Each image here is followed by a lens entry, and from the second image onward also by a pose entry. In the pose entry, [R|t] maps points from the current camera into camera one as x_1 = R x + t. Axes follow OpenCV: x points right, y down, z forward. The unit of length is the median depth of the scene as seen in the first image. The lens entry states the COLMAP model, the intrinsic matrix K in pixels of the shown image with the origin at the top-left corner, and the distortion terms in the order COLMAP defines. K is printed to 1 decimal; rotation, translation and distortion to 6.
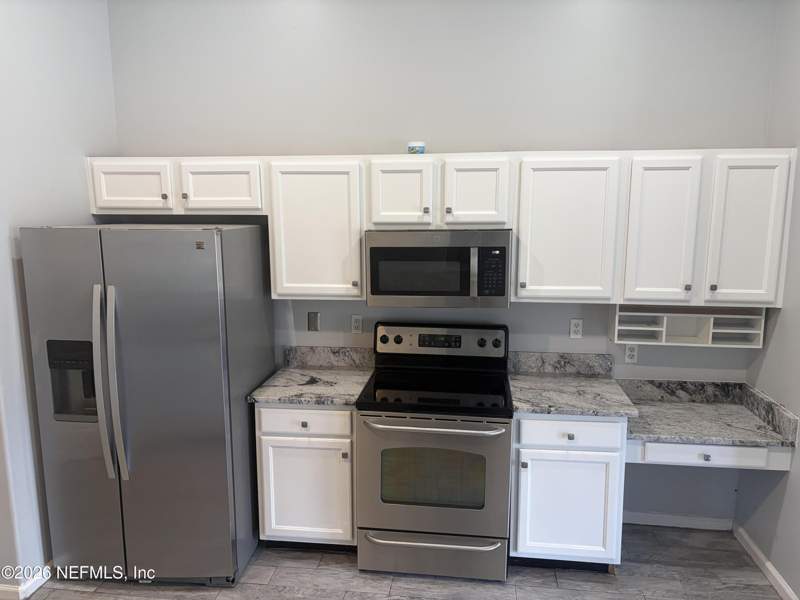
lens RADIAL K [[605.0, 0, 397.6], [0, 605.0, 302.8], [0, 0, 1]] dist [0.063456, -0.059282]
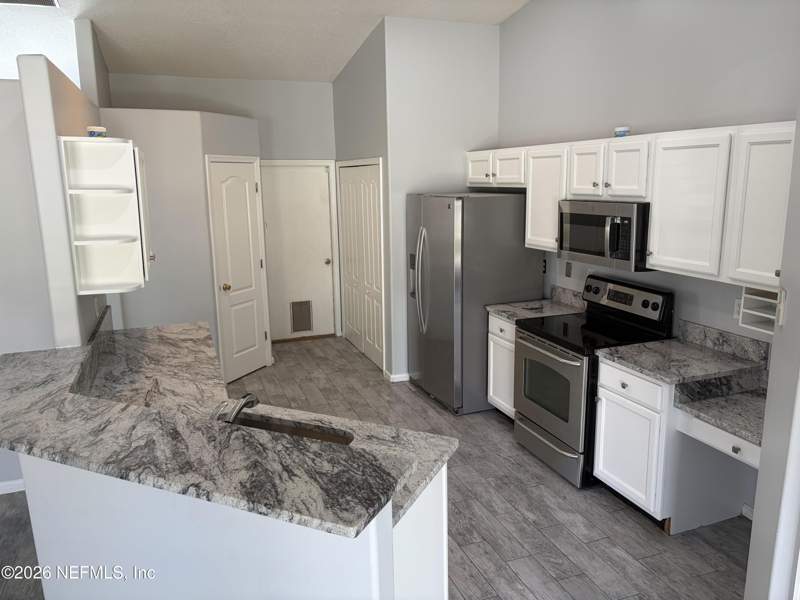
lens RADIAL K [[605.0, 0, 397.6], [0, 605.0, 302.8], [0, 0, 1]] dist [0.063456, -0.059282]
pose [[0.461342, 0.176772, -0.869434, 0.966652], [-0.131522, 0.982749, 0.130022, -0.024401], [0.877420, 0.054365, 0.476633, 0.065231]]
